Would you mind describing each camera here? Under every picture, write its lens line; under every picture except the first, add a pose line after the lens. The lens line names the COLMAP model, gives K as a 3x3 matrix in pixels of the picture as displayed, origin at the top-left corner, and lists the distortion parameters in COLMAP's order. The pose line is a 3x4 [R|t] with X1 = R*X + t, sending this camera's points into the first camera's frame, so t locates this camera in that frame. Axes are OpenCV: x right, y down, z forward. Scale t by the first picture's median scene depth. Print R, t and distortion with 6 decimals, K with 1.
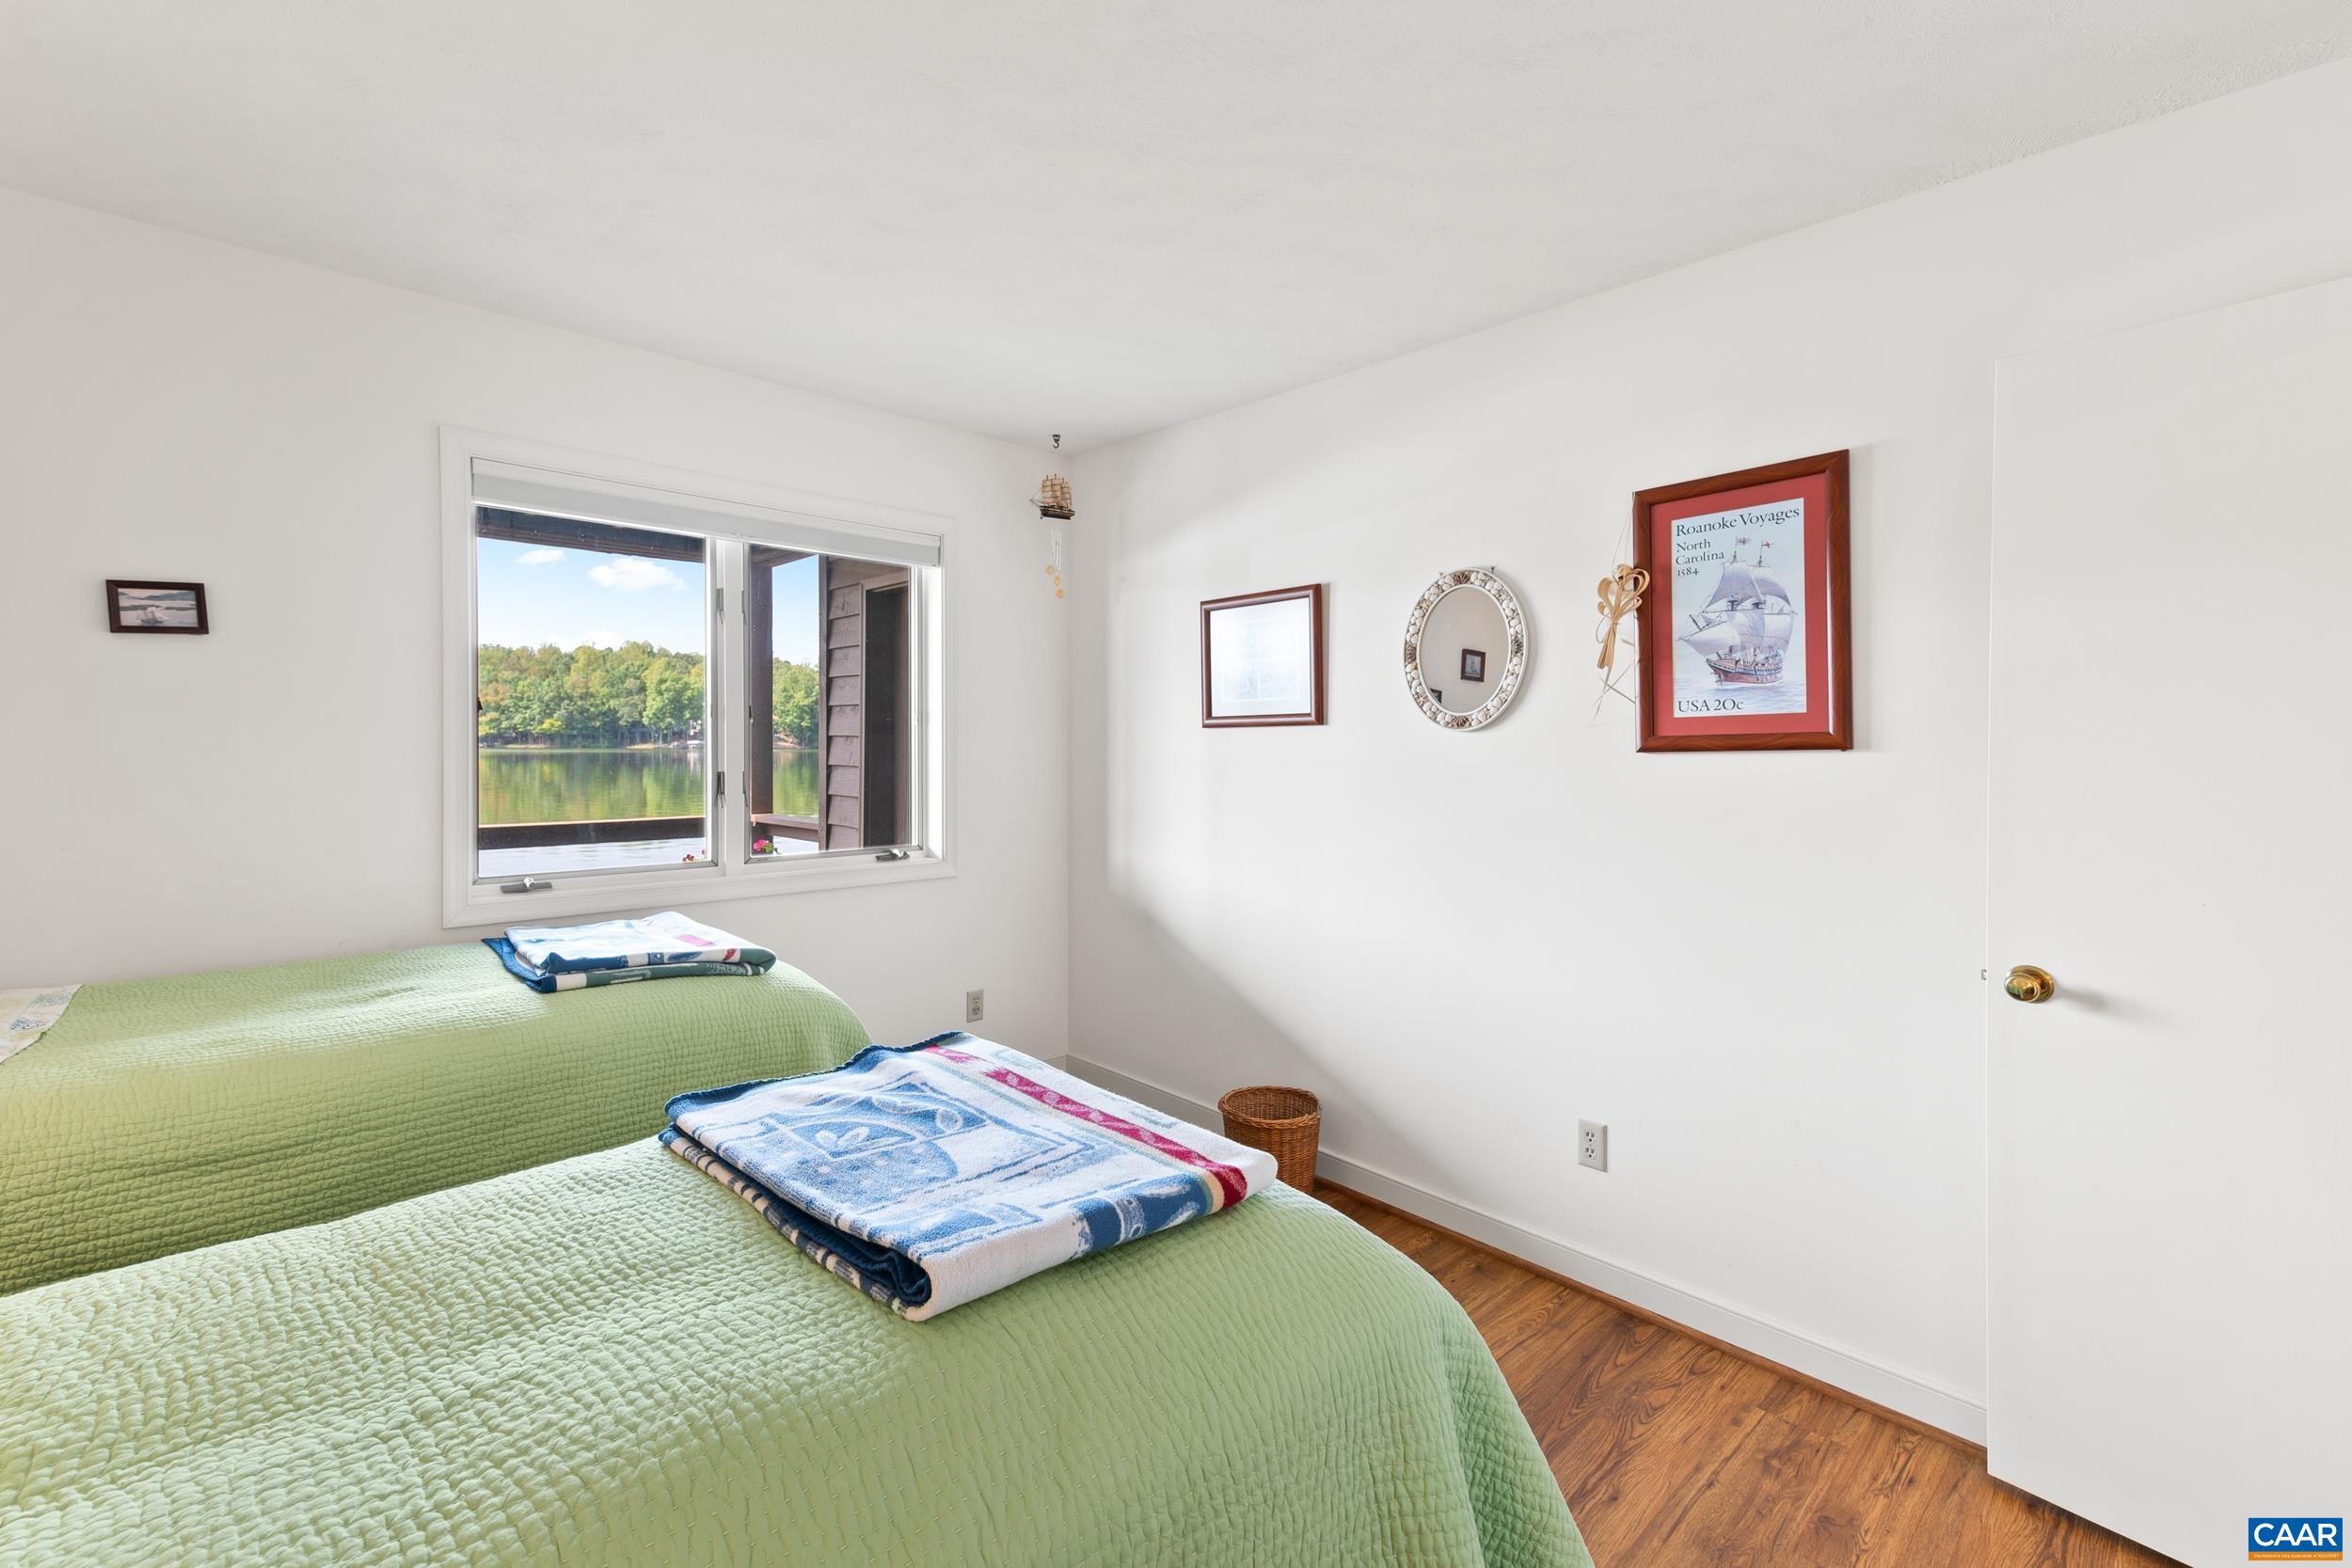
lens RADIAL K [[992.5, 0, 1188.7], [0, 992.5, 750.6], [0, 0, 1]] dist [0.000907, -0.000005]
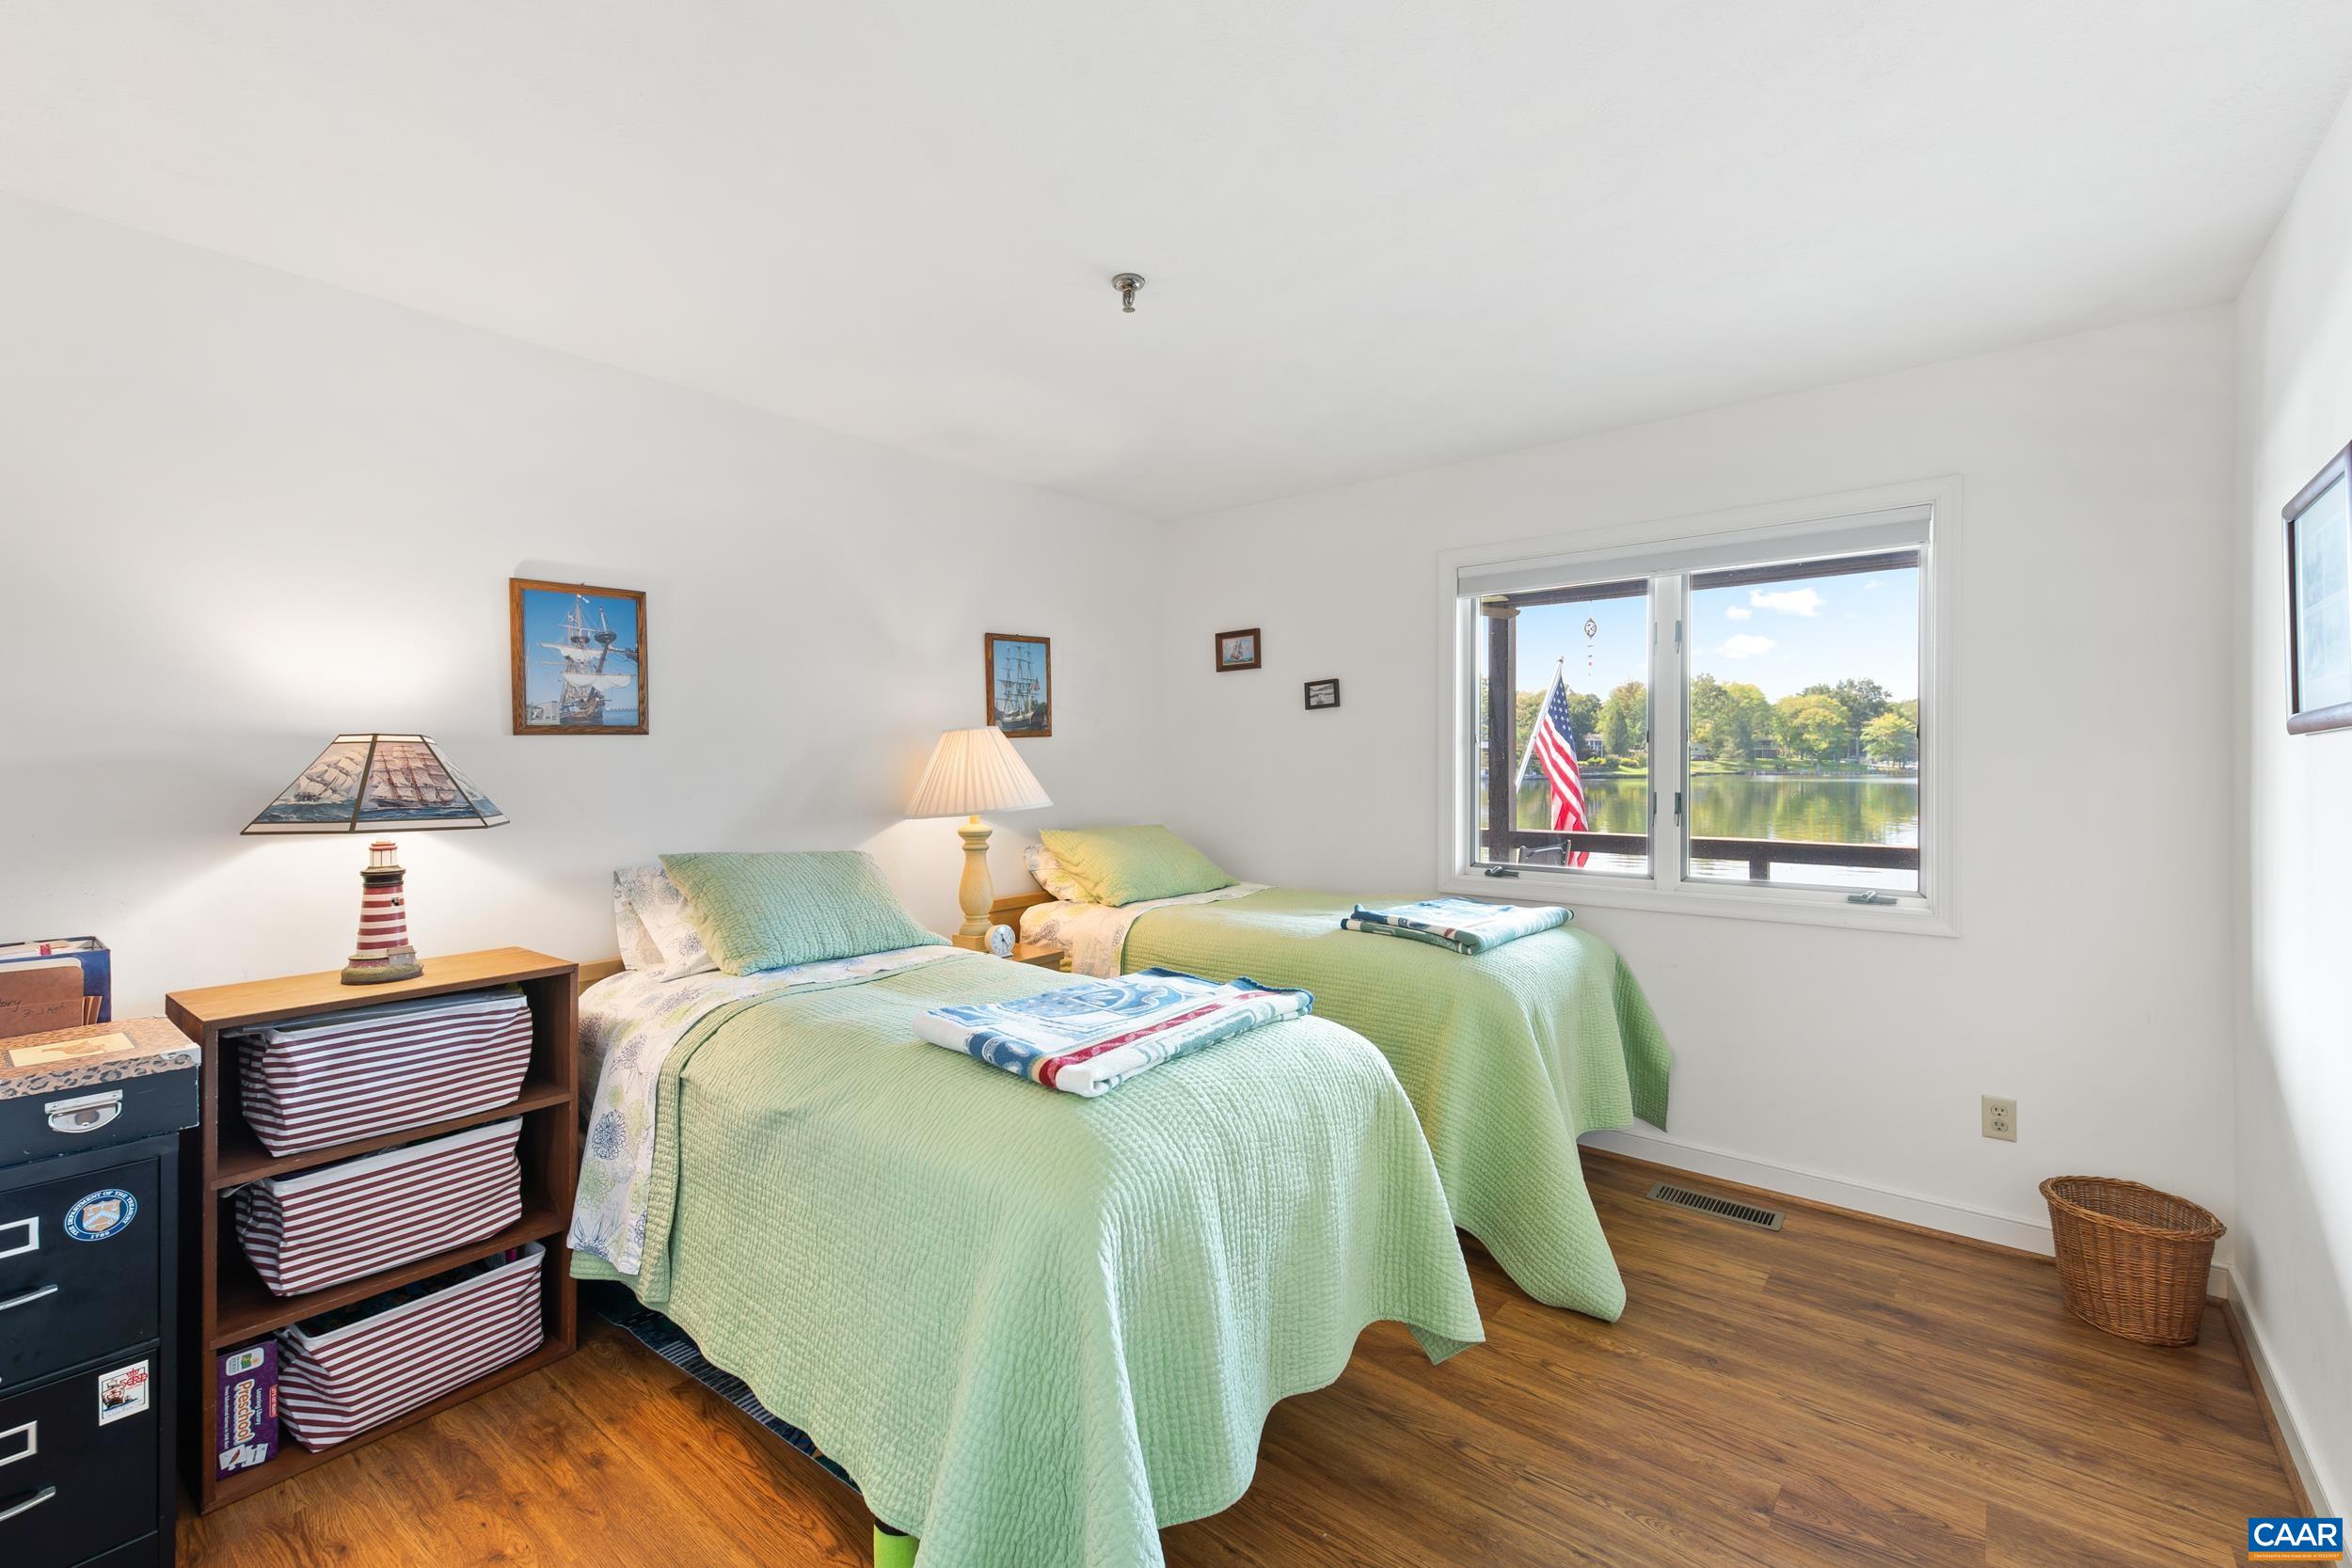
lens RADIAL K [[992.5, 0, 1188.7], [0, 992.5, 750.6], [0, 0, 1]] dist [0.000907, -0.000005]
pose [[0.110627, -0.020561, -0.993649, 0.771331], [-0.003109, 0.999774, -0.021034, 0.001442], [0.993857, 0.005416, 0.110539, 0.534916]]
